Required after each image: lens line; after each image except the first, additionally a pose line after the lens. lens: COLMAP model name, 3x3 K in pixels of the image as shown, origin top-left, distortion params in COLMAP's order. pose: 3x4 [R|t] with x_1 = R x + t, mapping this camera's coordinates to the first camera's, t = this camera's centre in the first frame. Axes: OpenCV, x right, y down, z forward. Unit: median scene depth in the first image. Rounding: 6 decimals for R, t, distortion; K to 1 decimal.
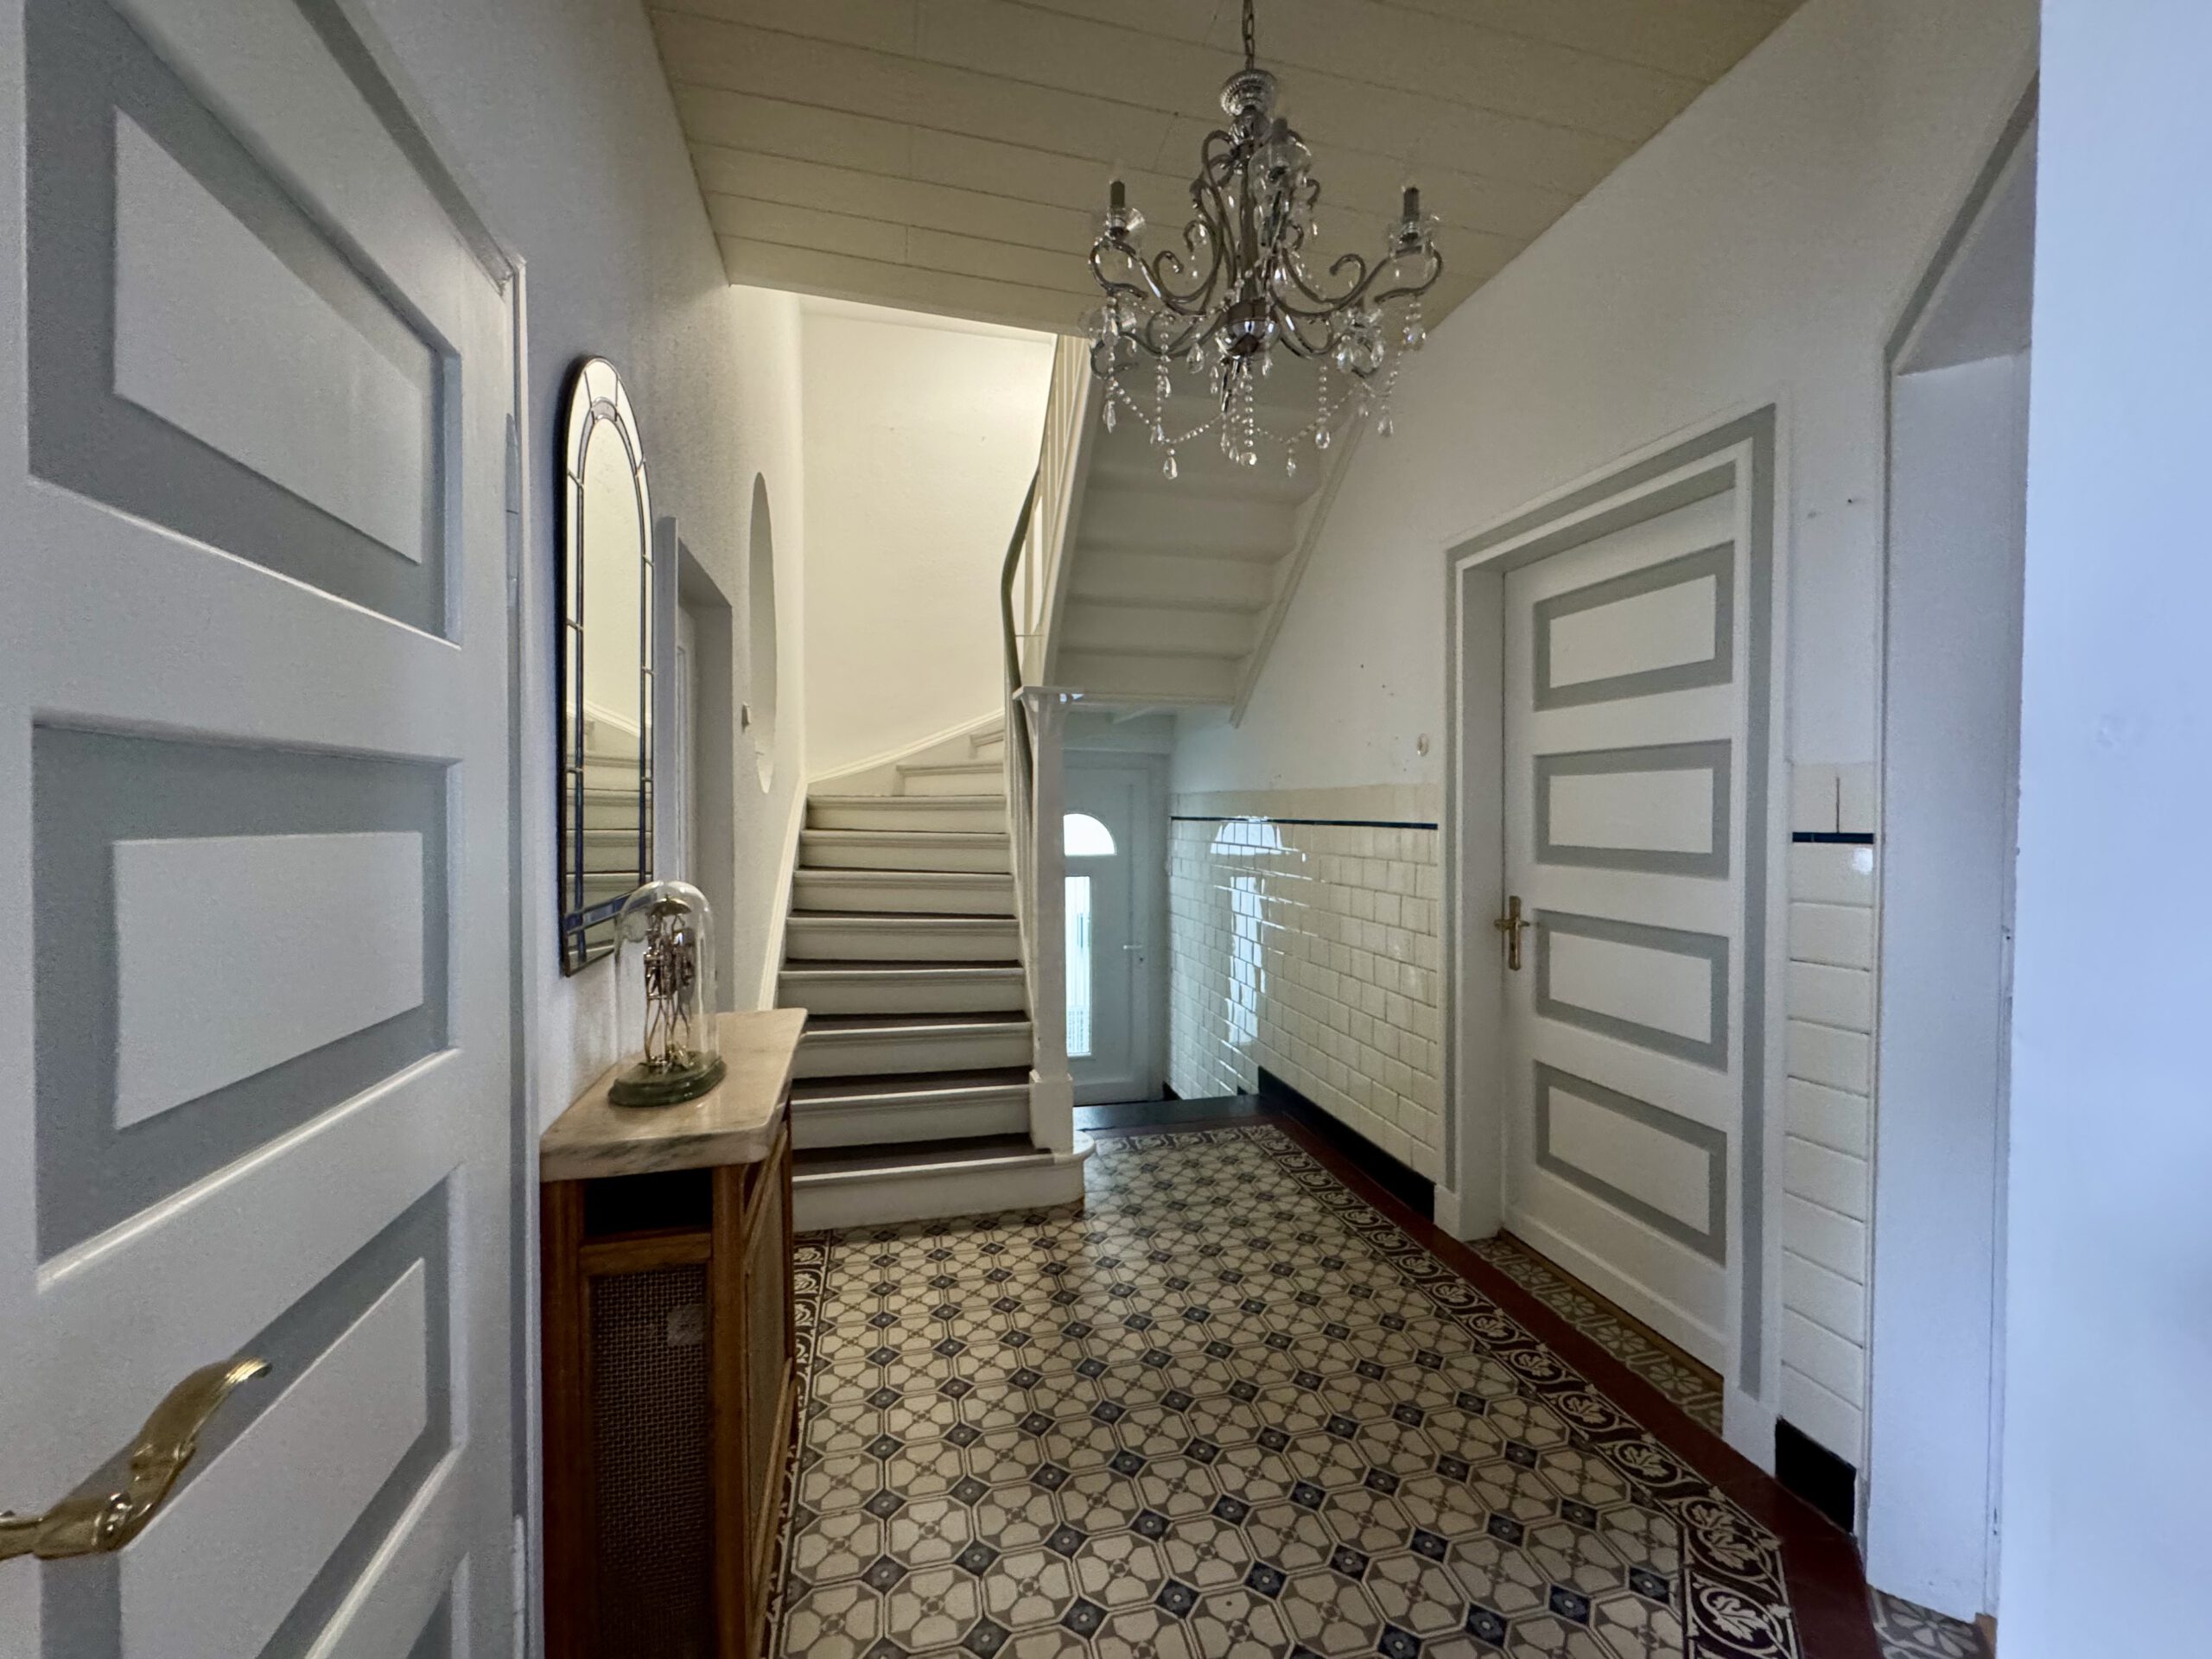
lens RADIAL K [[880.1, 0, 1104.5], [0, 880.1, 825.9], [0, 0, 1]] dist [-0.002249, 0.000565]
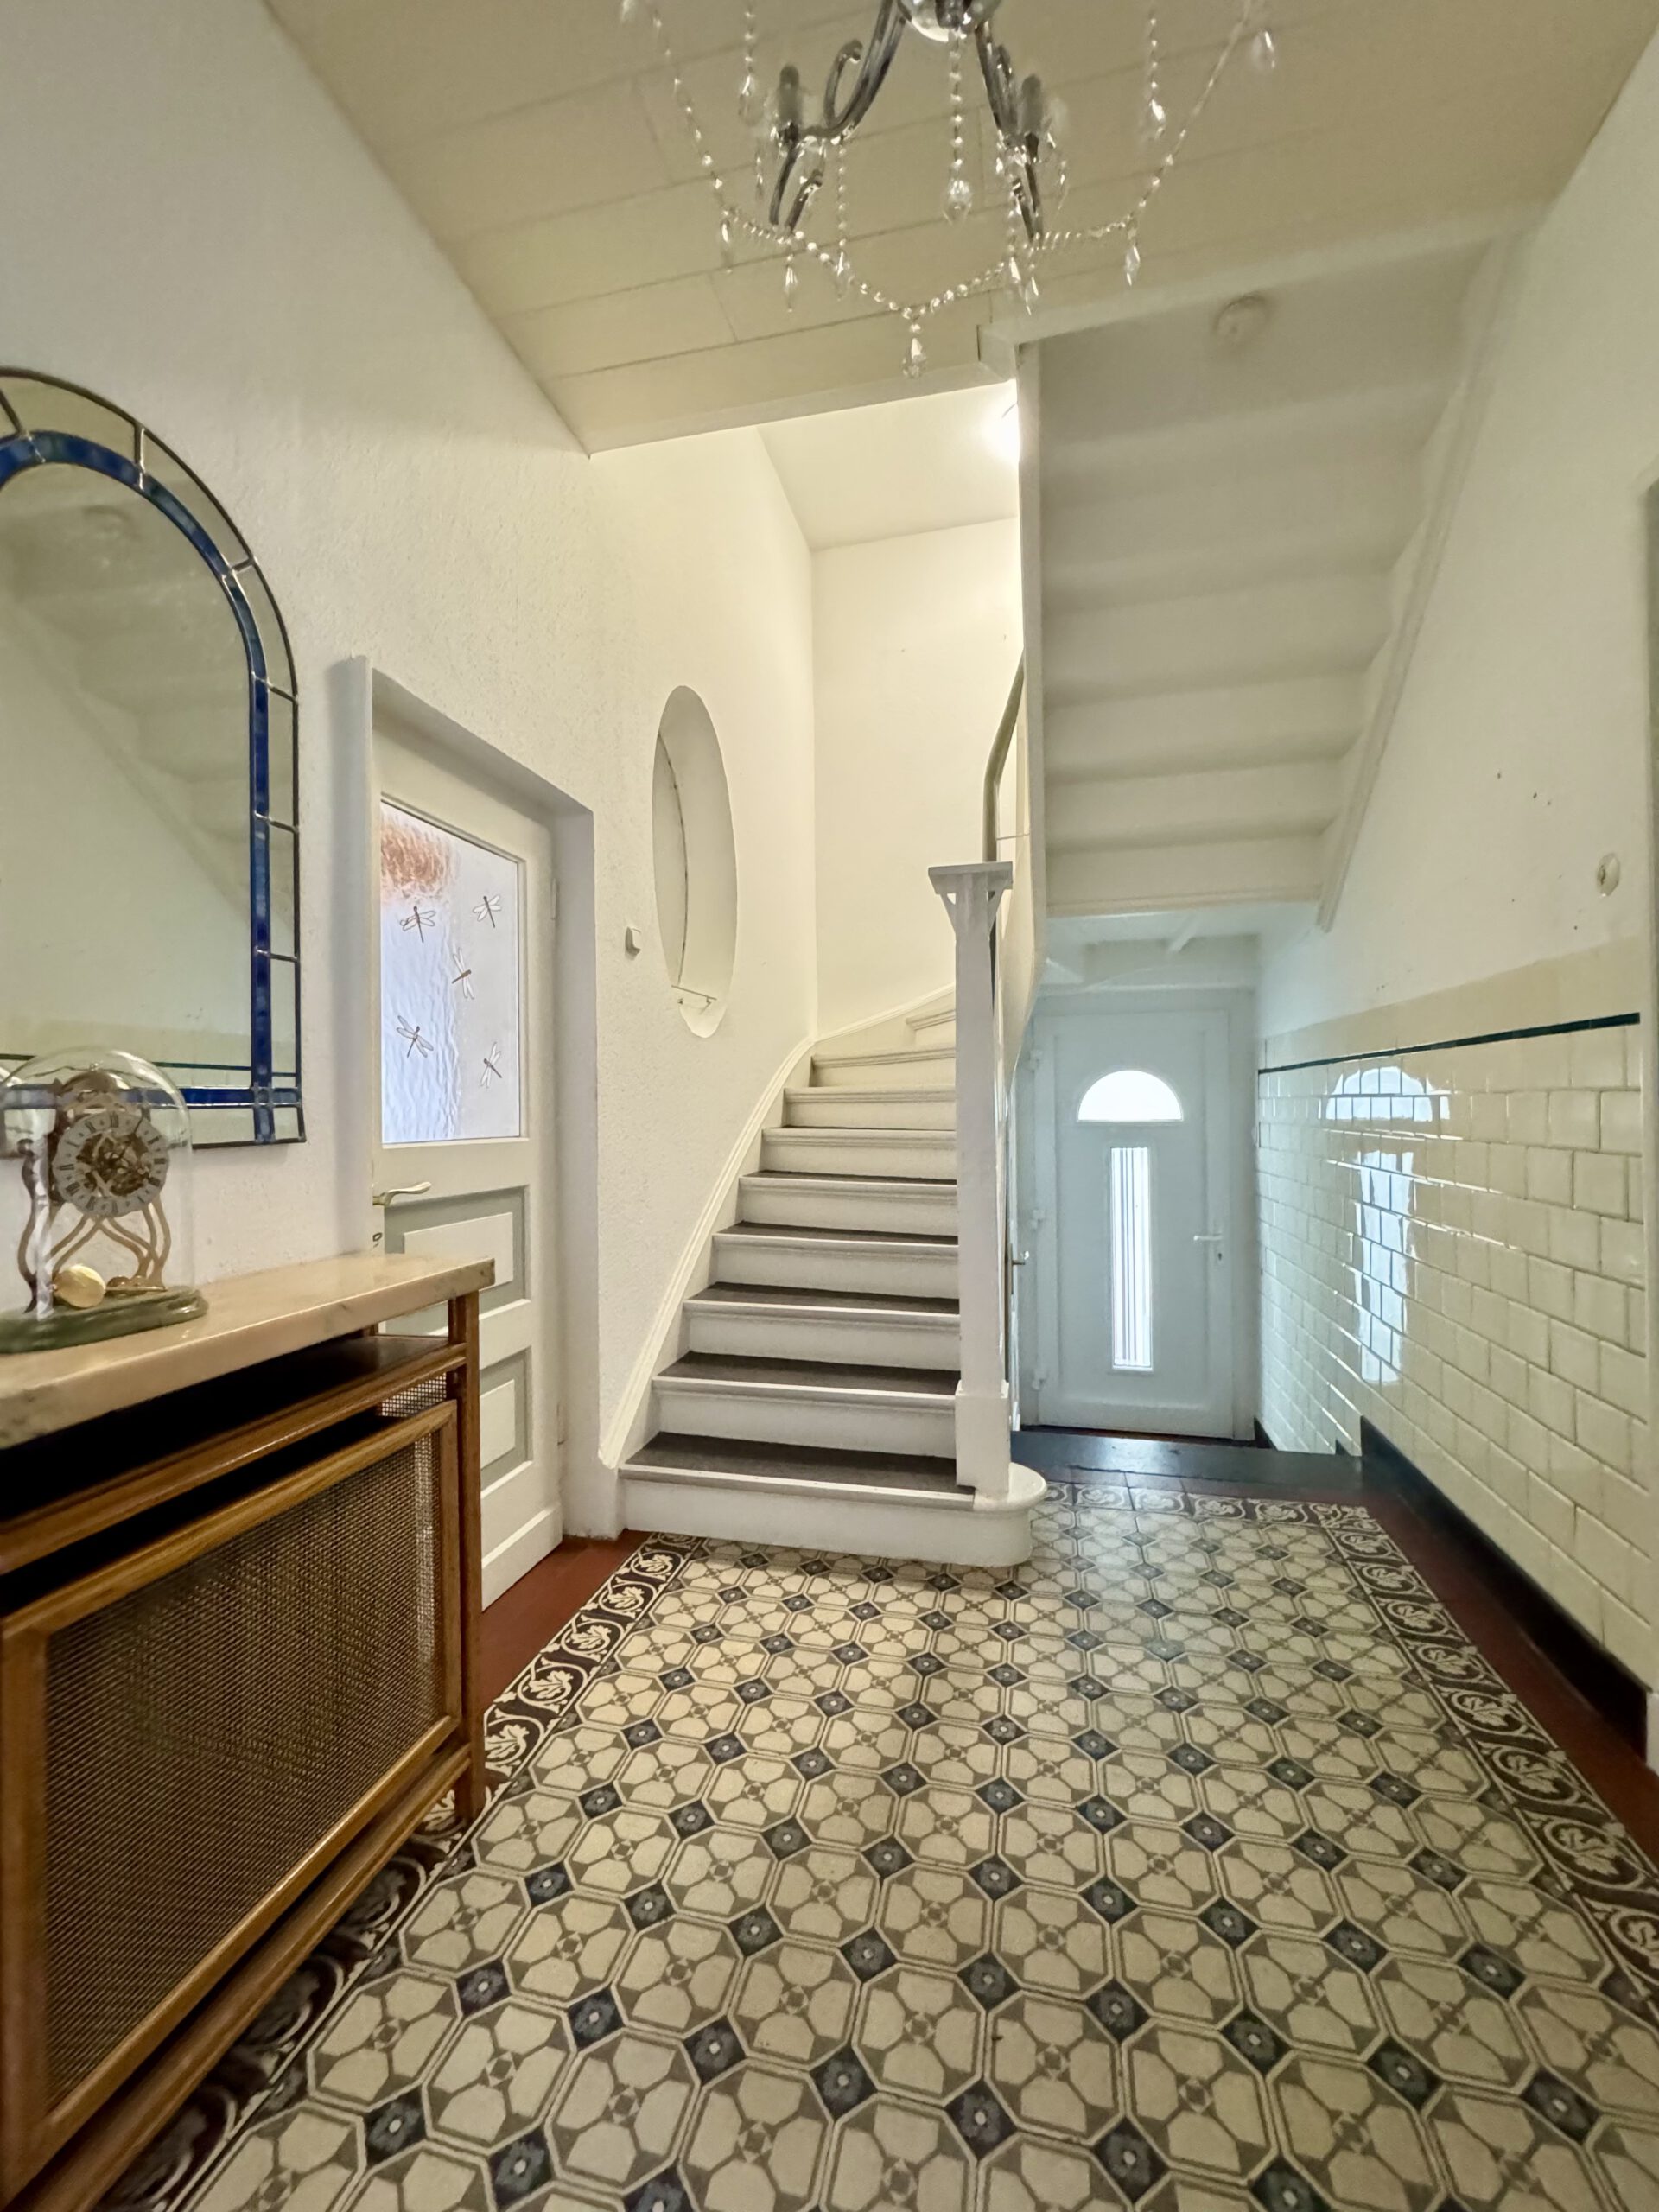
lens RADIAL K [[880.1, 0, 833.4], [0, 880.1, 1104.3], [0, 0, 1]] dist [-0.002249, 0.000565]
pose [[0.890859, -0.013215, -0.454088, 0.190159], [0.005812, 0.999827, -0.017694, 0.062497], [0.454244, 0.013124, 0.890781, 0.312020]]
